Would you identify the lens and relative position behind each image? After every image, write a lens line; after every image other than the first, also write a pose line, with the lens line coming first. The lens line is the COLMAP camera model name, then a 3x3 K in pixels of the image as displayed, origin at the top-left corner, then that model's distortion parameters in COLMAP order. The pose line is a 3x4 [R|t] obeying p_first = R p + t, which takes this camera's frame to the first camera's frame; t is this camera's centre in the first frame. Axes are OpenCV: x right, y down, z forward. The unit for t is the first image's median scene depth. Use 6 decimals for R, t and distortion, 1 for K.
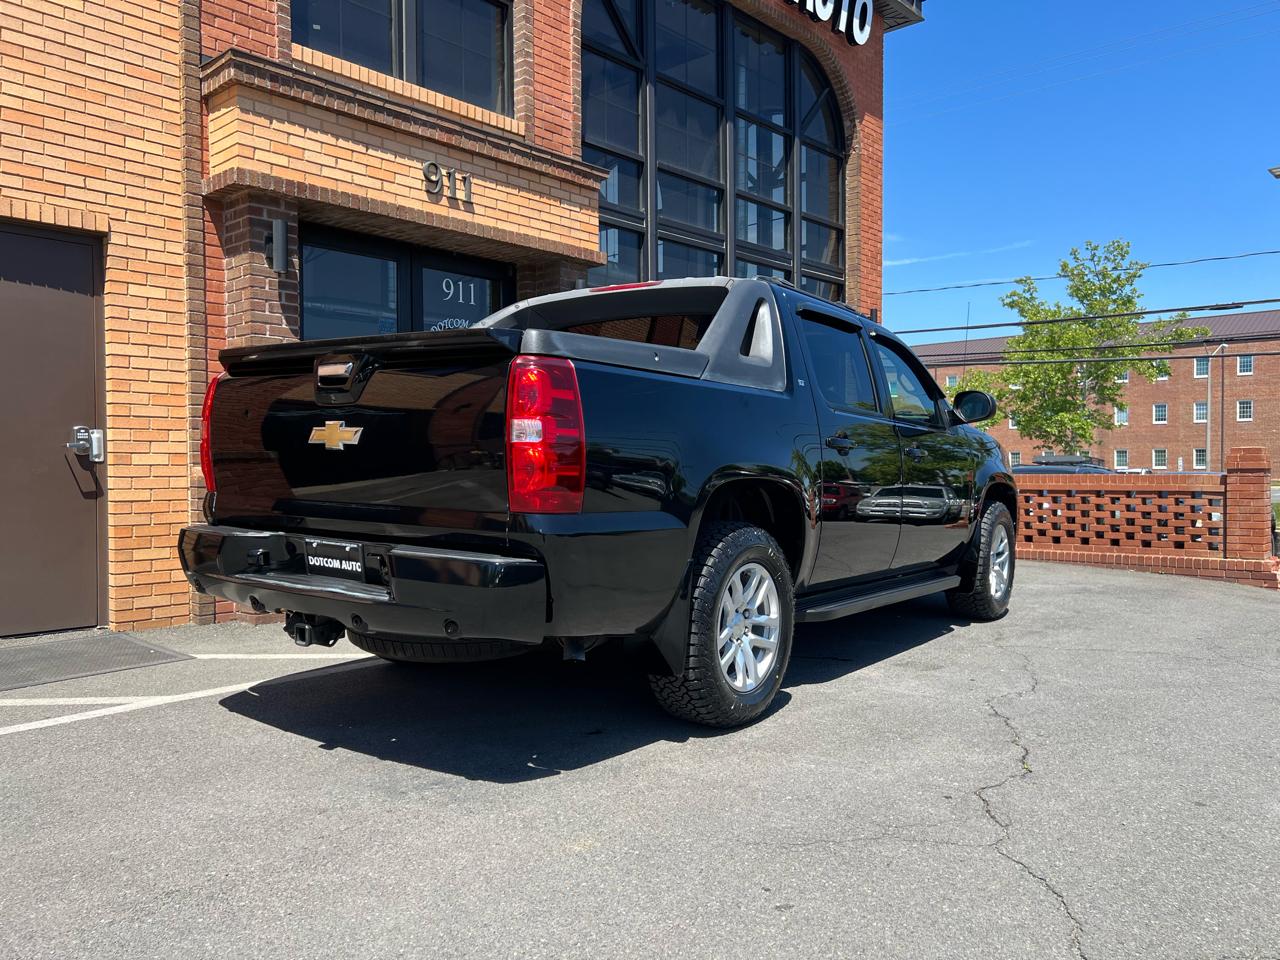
lens RADIAL K [[960.2, 0, 641.9], [0, 960.2, 487.3], [0, 0, 1]] dist [0.046814, -0.054712]
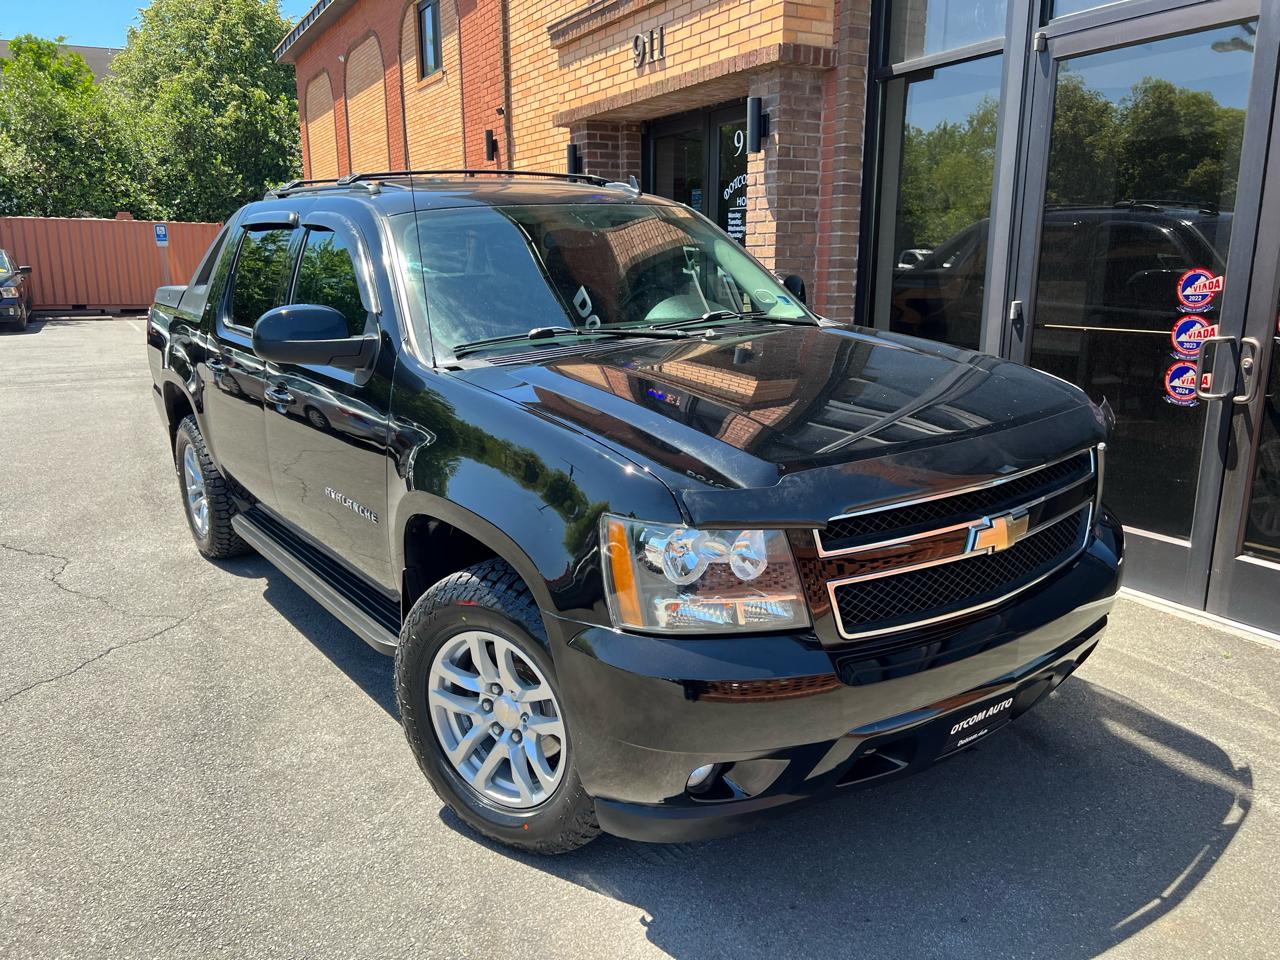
lens RADIAL K [[960.2, 0, 632.7], [0, 960.2, 483.0], [0, 0, 1]] dist [0.046814, -0.054712]
pose [[-0.318816, 0.217852, -0.922441, 0.844353], [-0.014578, 0.971985, 0.234591, -0.121370], [0.947704, 0.088239, -0.306709, 1.386331]]
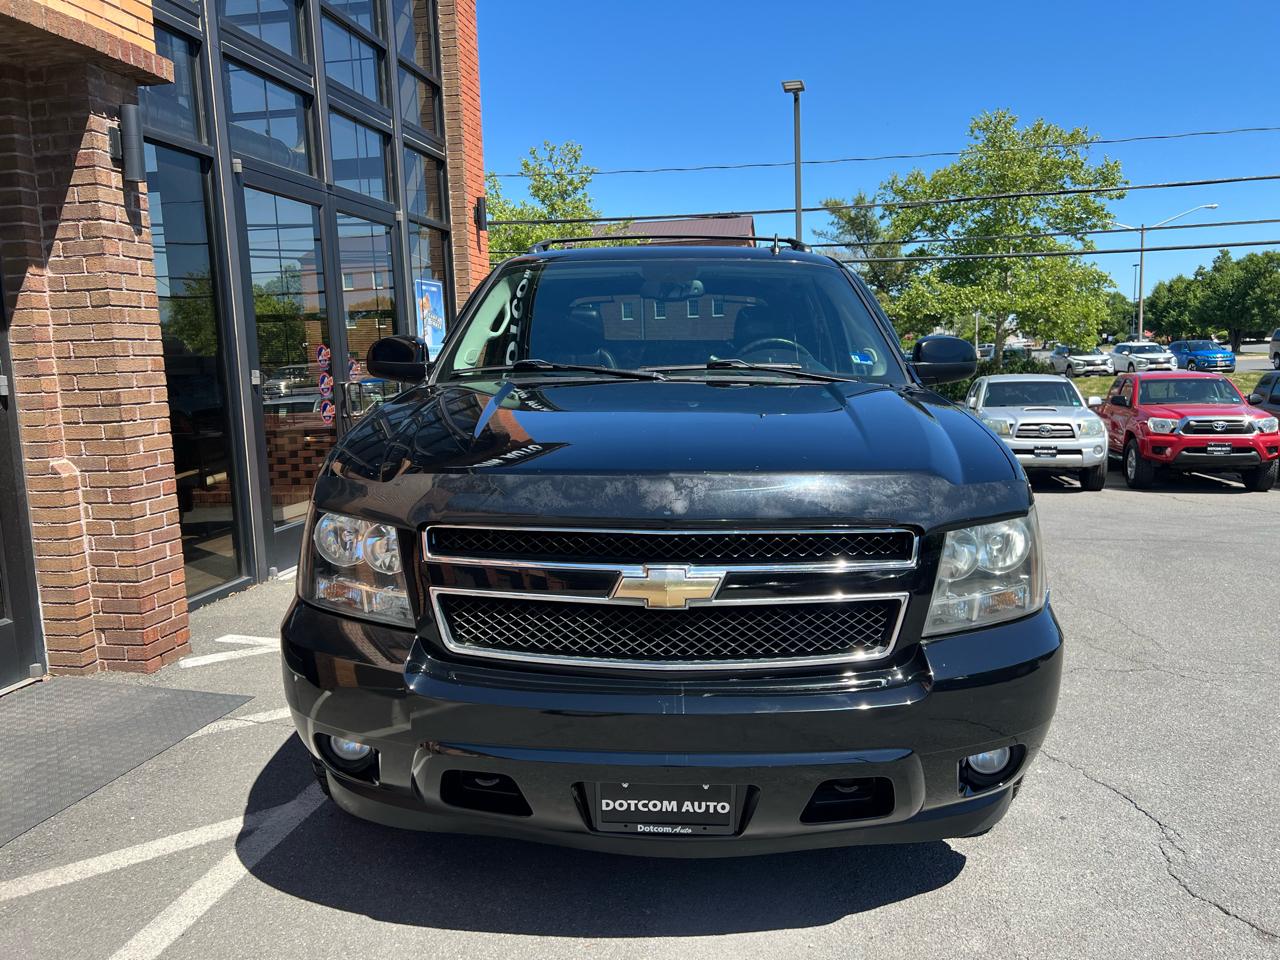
lens RADIAL K [[960.2, 0, 630.7], [0, 960.2, 473.3], [0, 0, 1]] dist [0.046814, -0.054712]
pose [[0.851438, -0.085763, 0.517396, -0.145610], [0.036287, 0.993808, 0.105018, -0.073168], [-0.523199, -0.070642, 0.849278, 0.465671]]
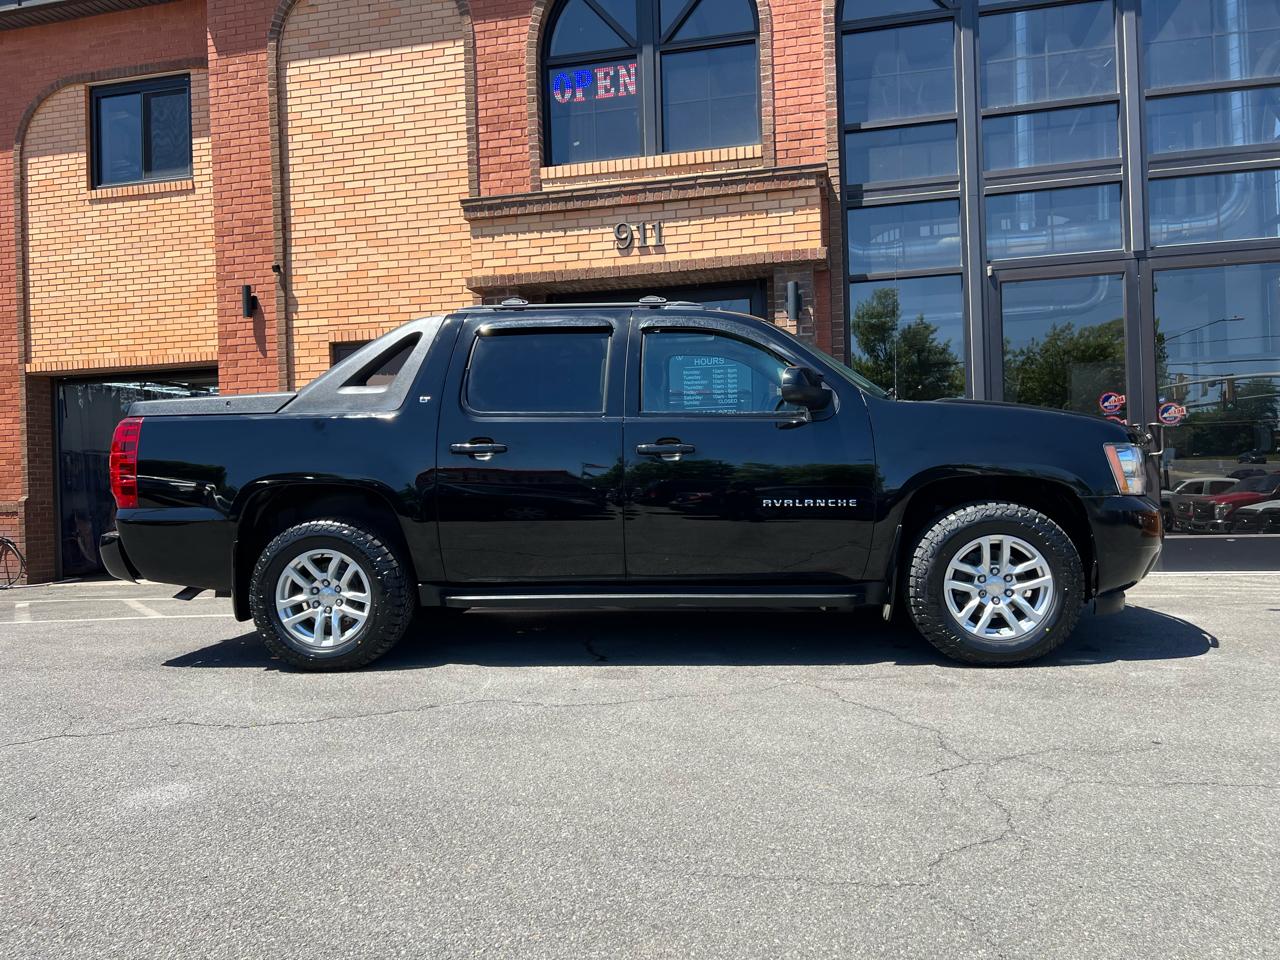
lens RADIAL K [[960.2, 0, 638.2], [0, 960.2, 482.5], [0, 0, 1]] dist [0.046814, -0.054712]
pose [[0.497238, -0.014760, -0.867488, 0.865899], [0.010715, 0.999883, -0.010871, 0.003785], [0.867548, -0.003889, 0.497339, 0.425145]]
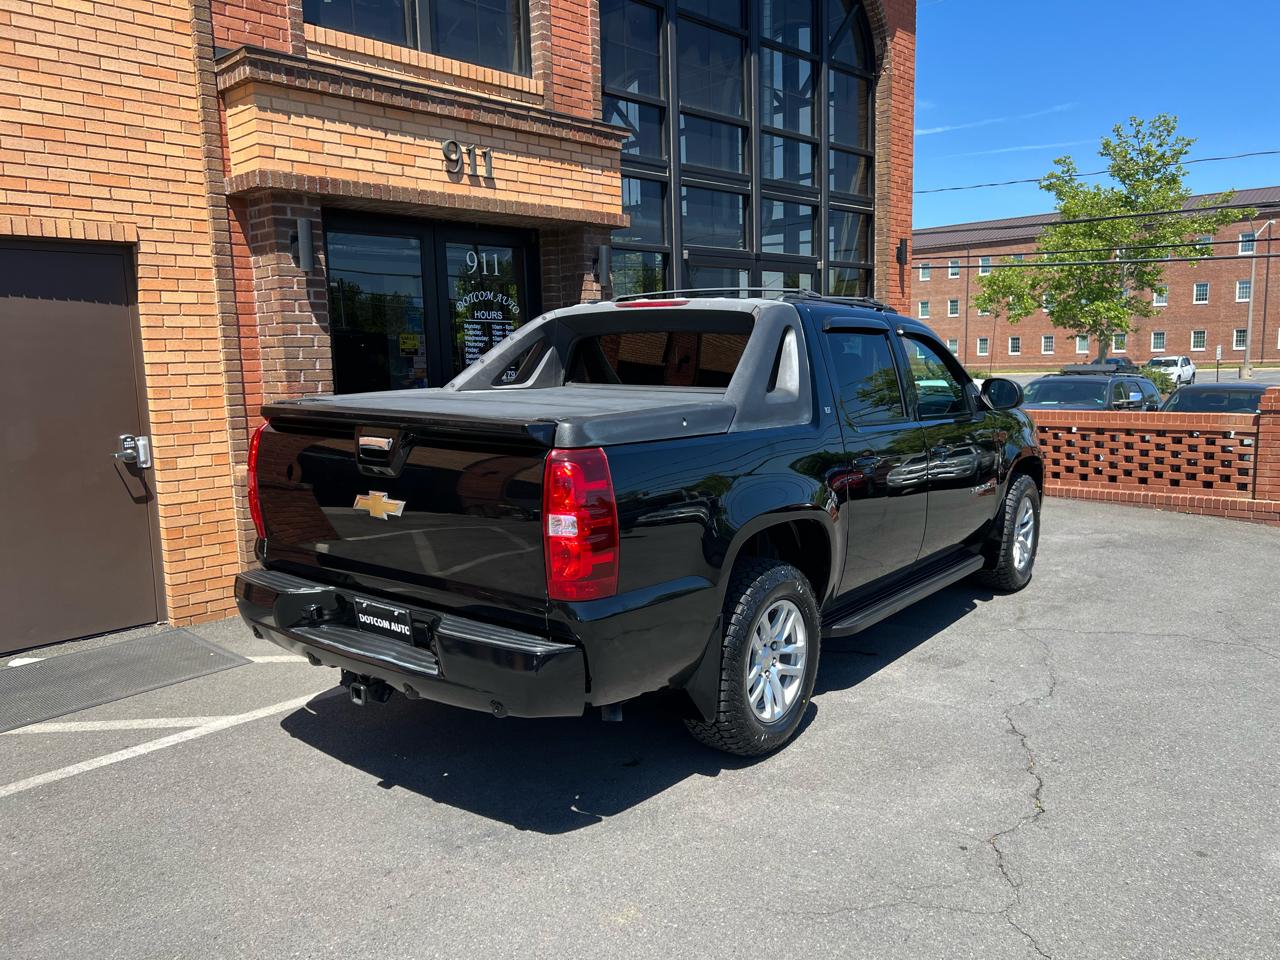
lens RADIAL K [[960.2, 0, 639.8], [0, 960.2, 488.6], [0, 0, 1]] dist [0.046814, -0.054712]
pose [[0.999417, -0.016443, -0.029915, -0.001944], [0.019871, 0.992796, 0.118161, -0.099844], [0.027757, -0.118687, 0.992544, -0.013766]]
